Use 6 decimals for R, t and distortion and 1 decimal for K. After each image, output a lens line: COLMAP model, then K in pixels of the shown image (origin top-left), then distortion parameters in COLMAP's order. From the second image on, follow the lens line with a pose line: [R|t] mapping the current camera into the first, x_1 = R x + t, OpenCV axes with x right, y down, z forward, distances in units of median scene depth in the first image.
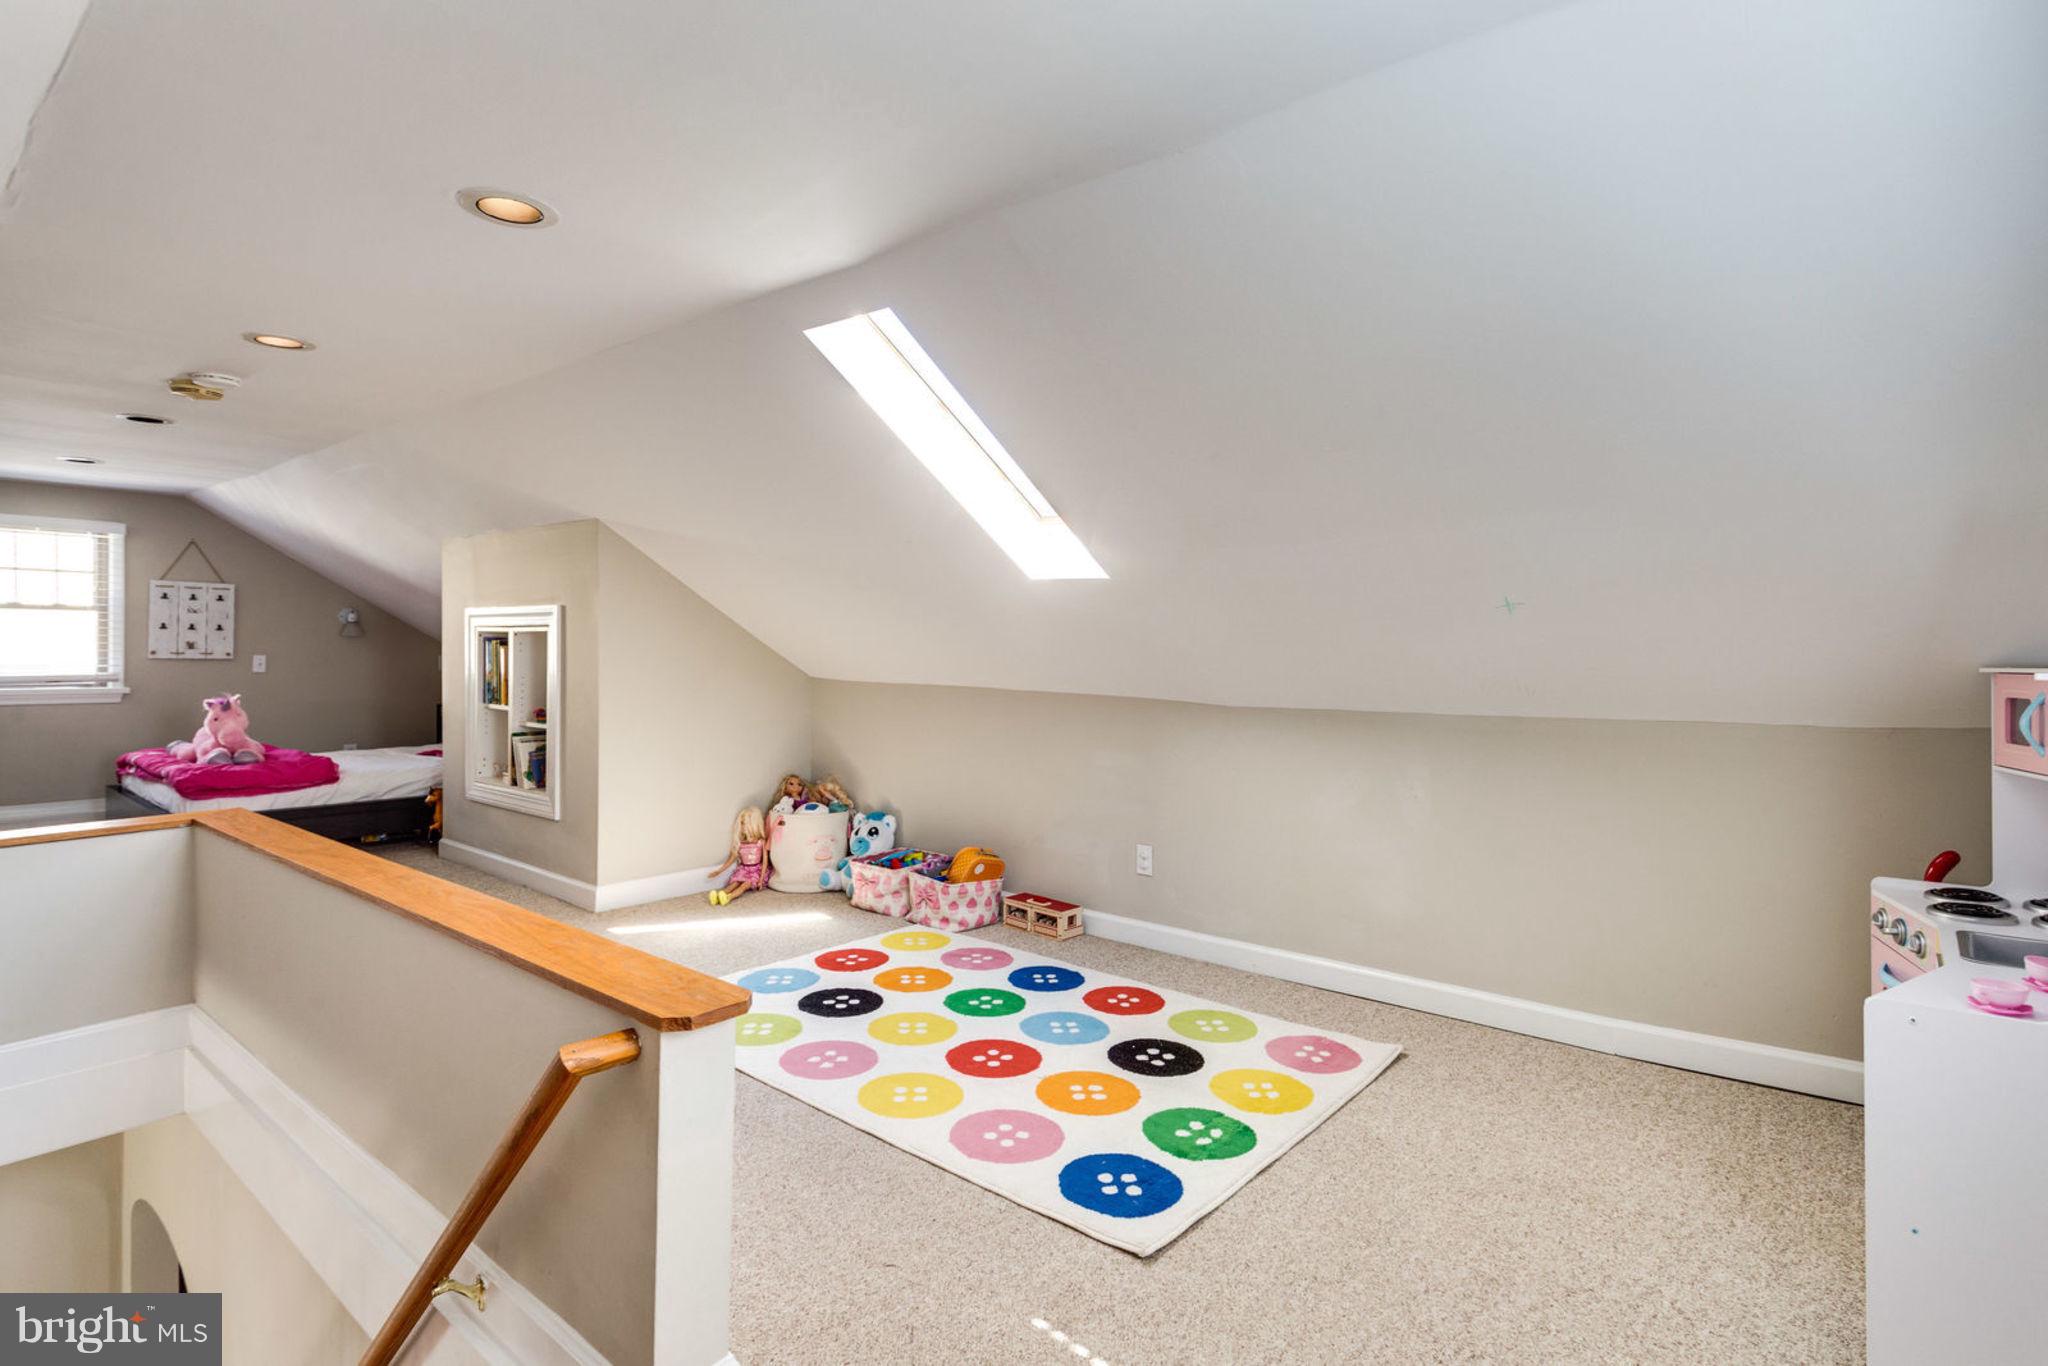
lens RADIAL K [[980.1, 0, 1002.8], [0, 980.1, 651.2], [0, 0, 1]] dist [0.005757, -0.000364]
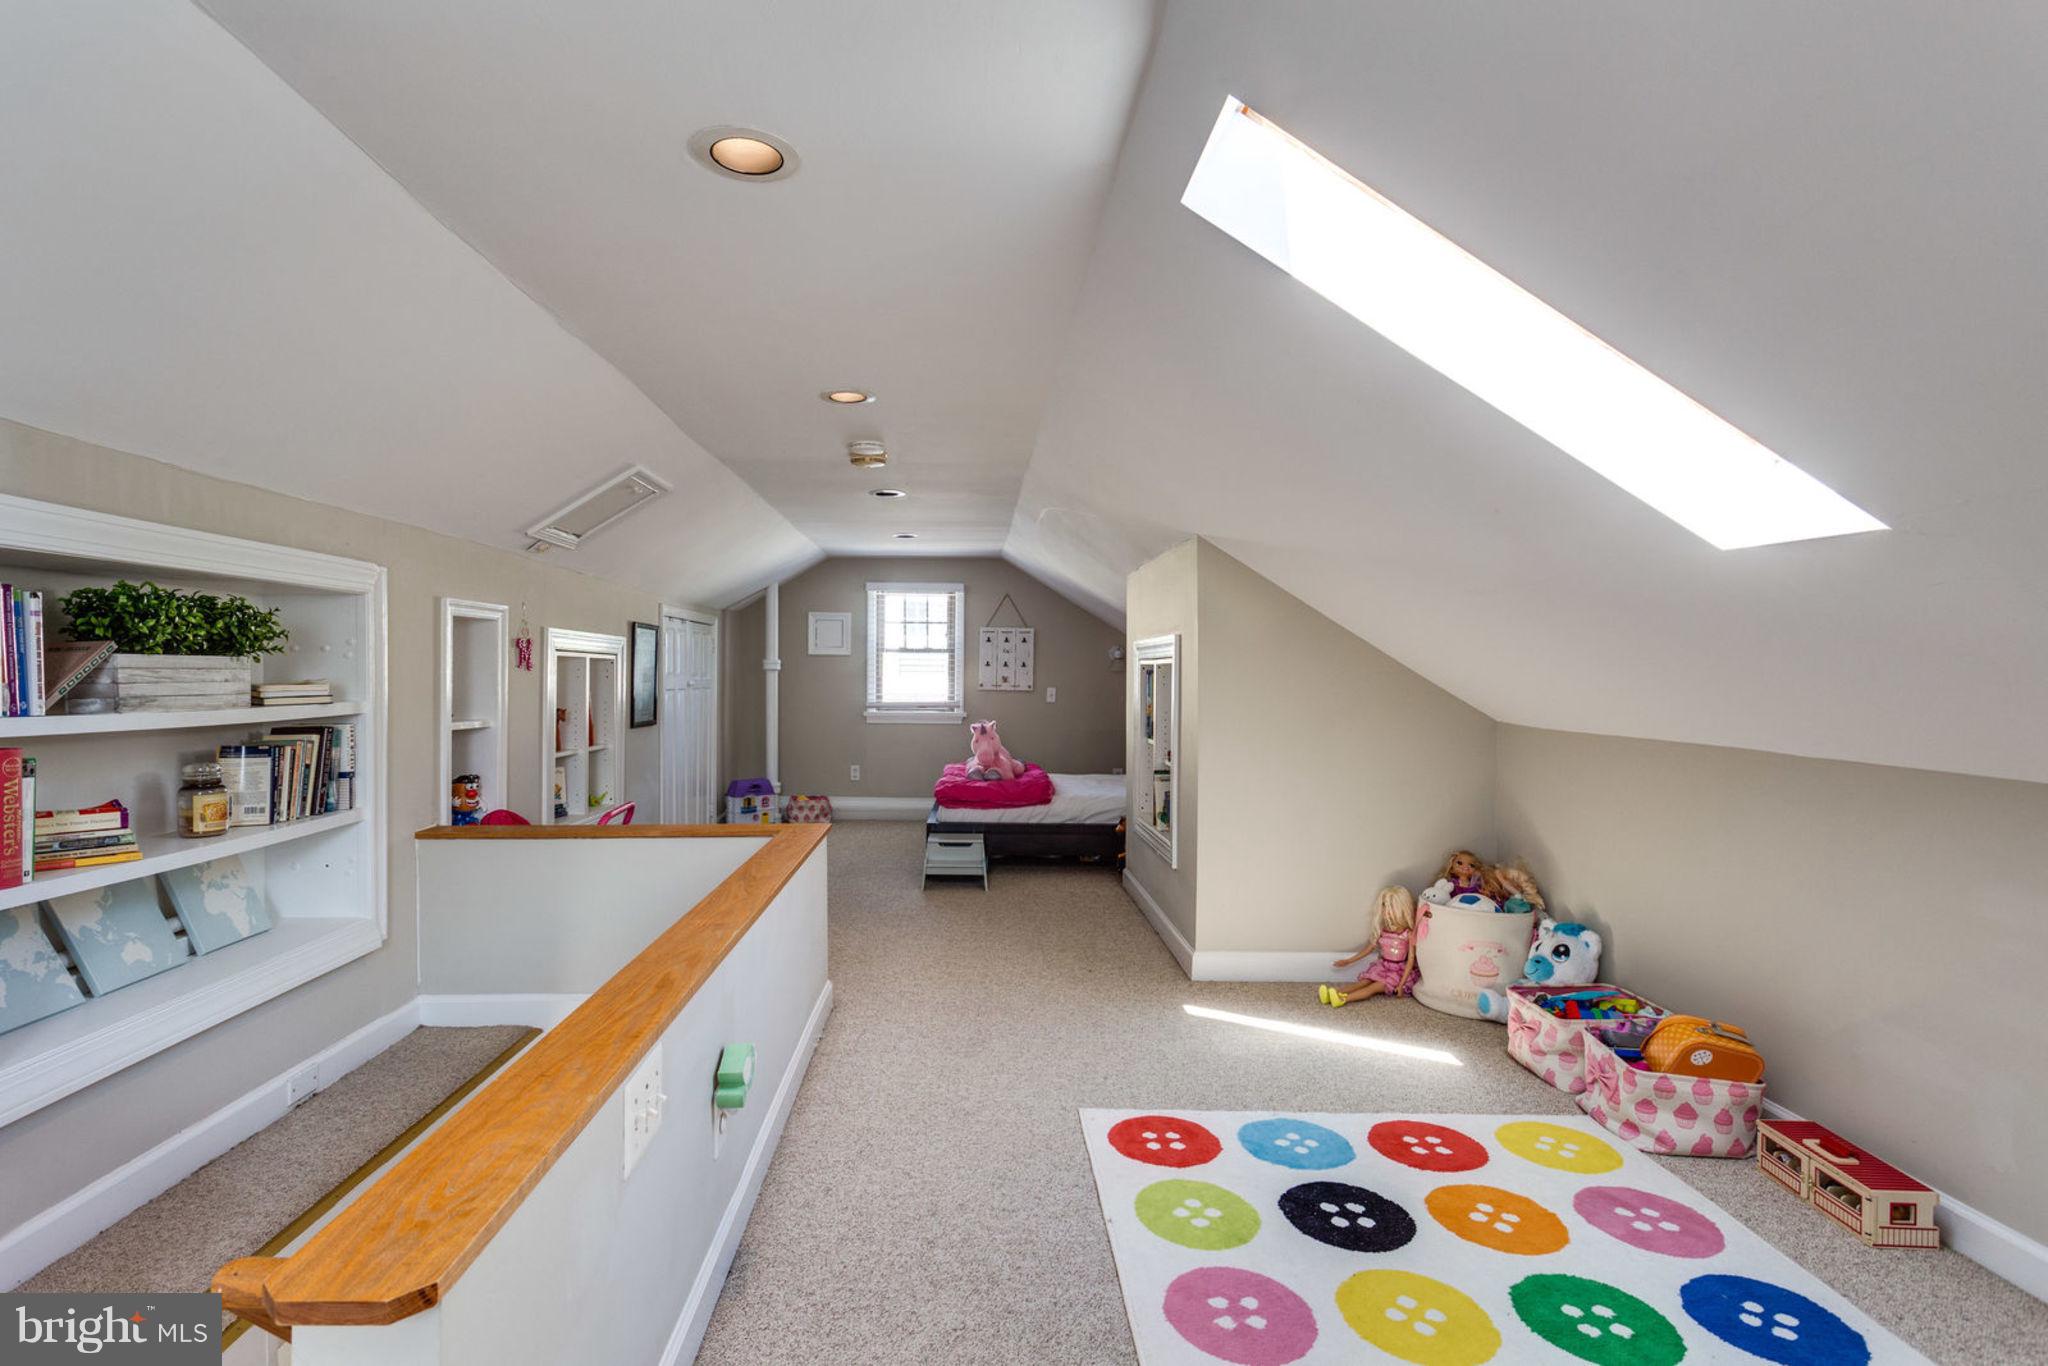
lens RADIAL K [[980.1, 0, 1011.2], [0, 980.1, 681.6], [0, 0, 1]] dist [0.005757, -0.000364]
pose [[0.675103, 0.001127, -0.737722, 0.109962], [-0.005502, 0.999979, -0.003507, 0.001559], [0.737703, 0.006427, 0.675095, 0.249054]]
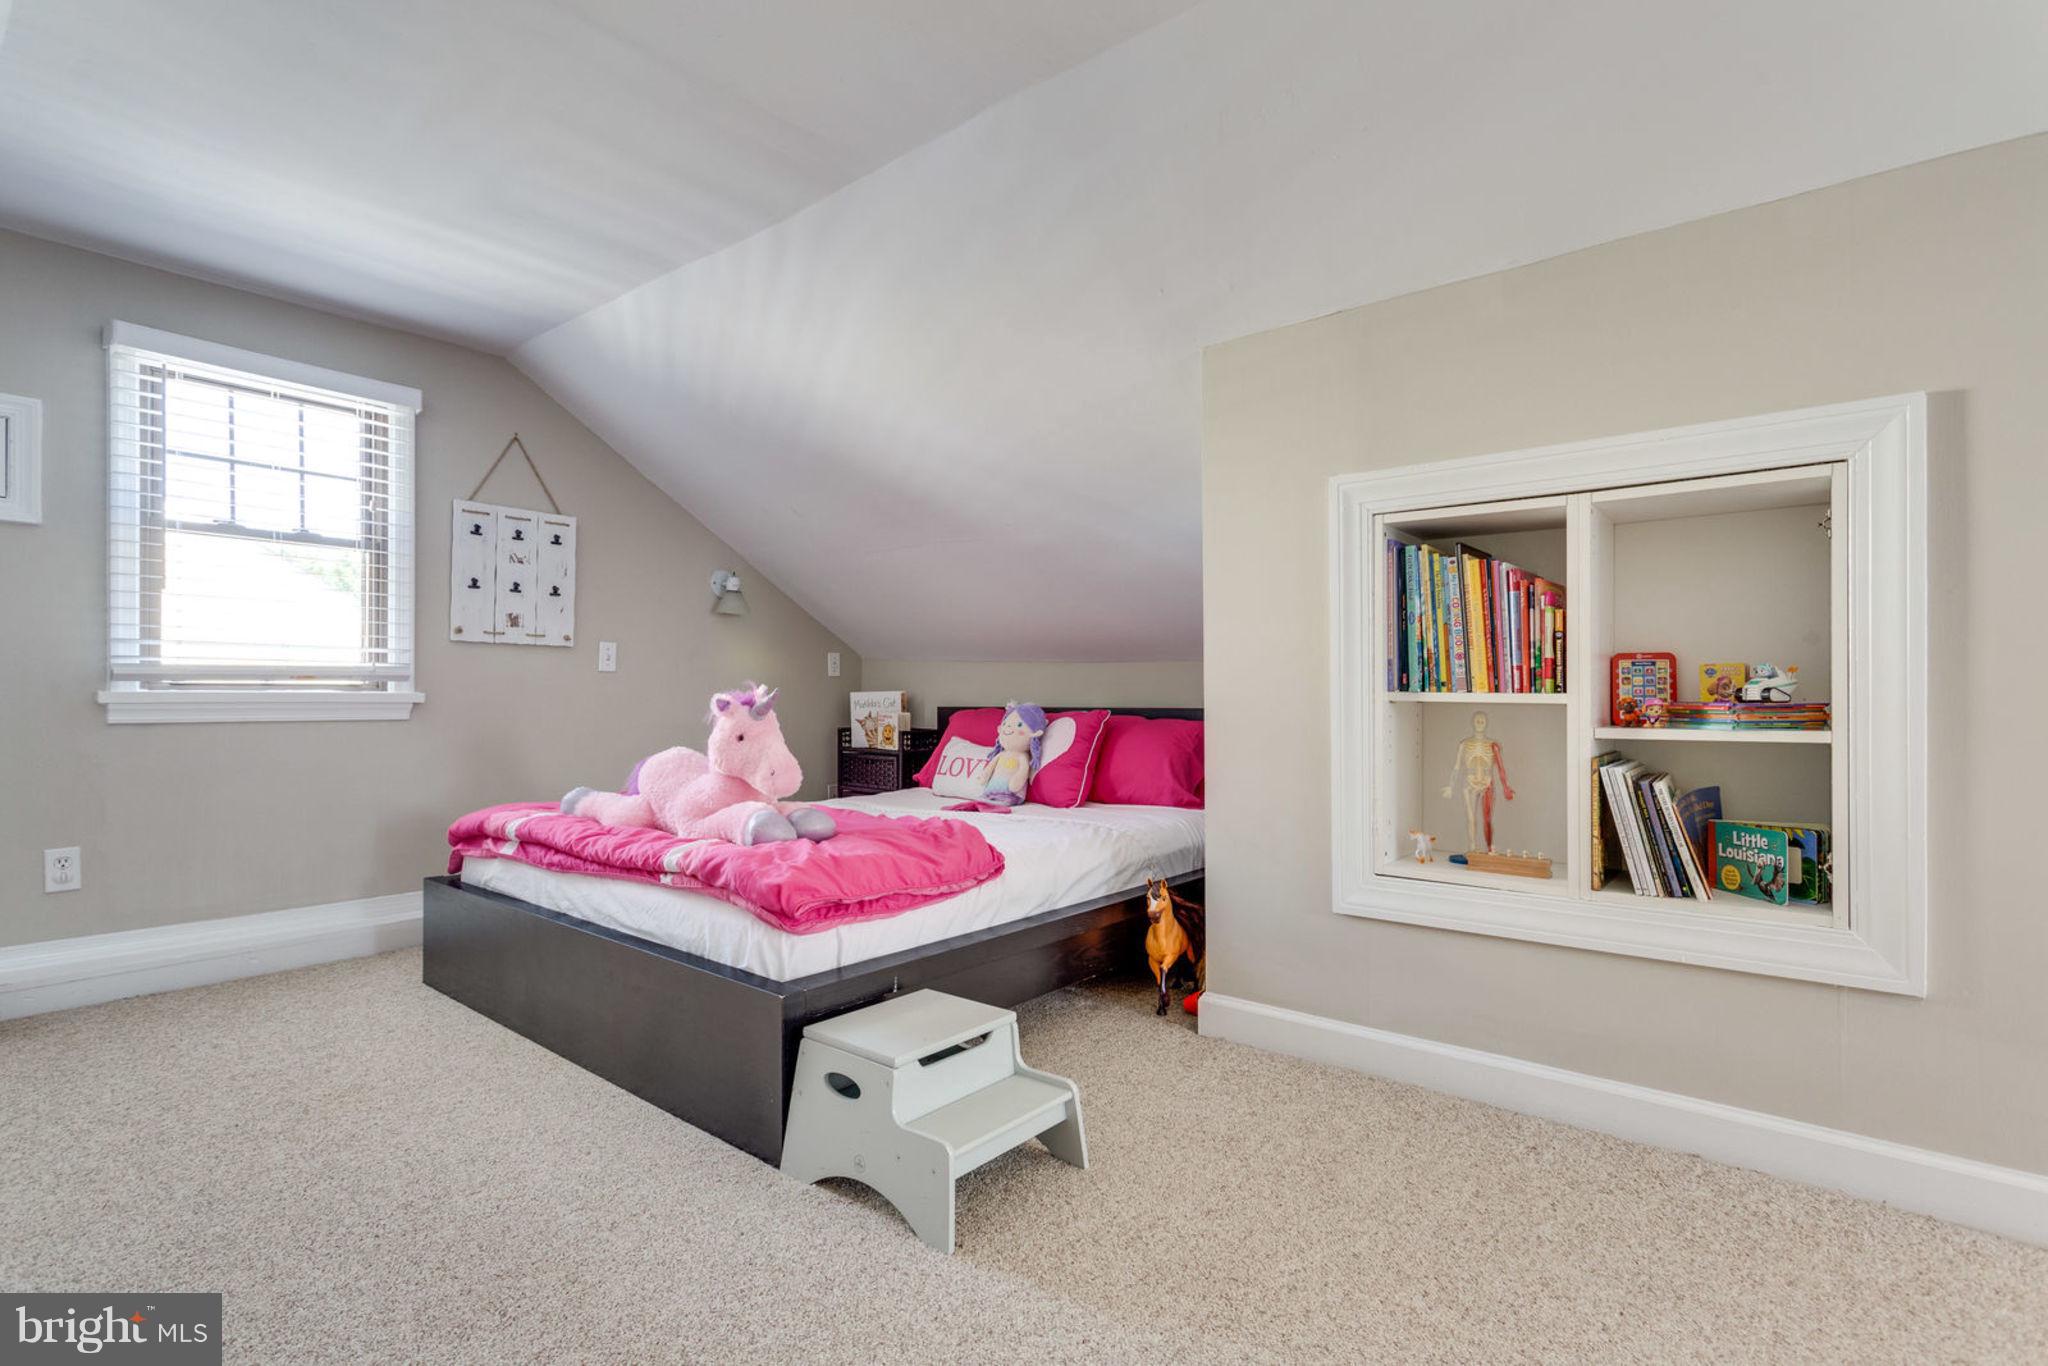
lens RADIAL K [[980.1, 0, 1068.1], [0, 980.1, 692.7], [0, 0, 1]] dist [0.005757, -0.000364]
pose [[0.999854, -0.008050, 0.015042, -0.707221], [0.008128, 0.999954, -0.005129, 0.056594], [-0.015000, 0.005251, 0.999874, 0.591824]]
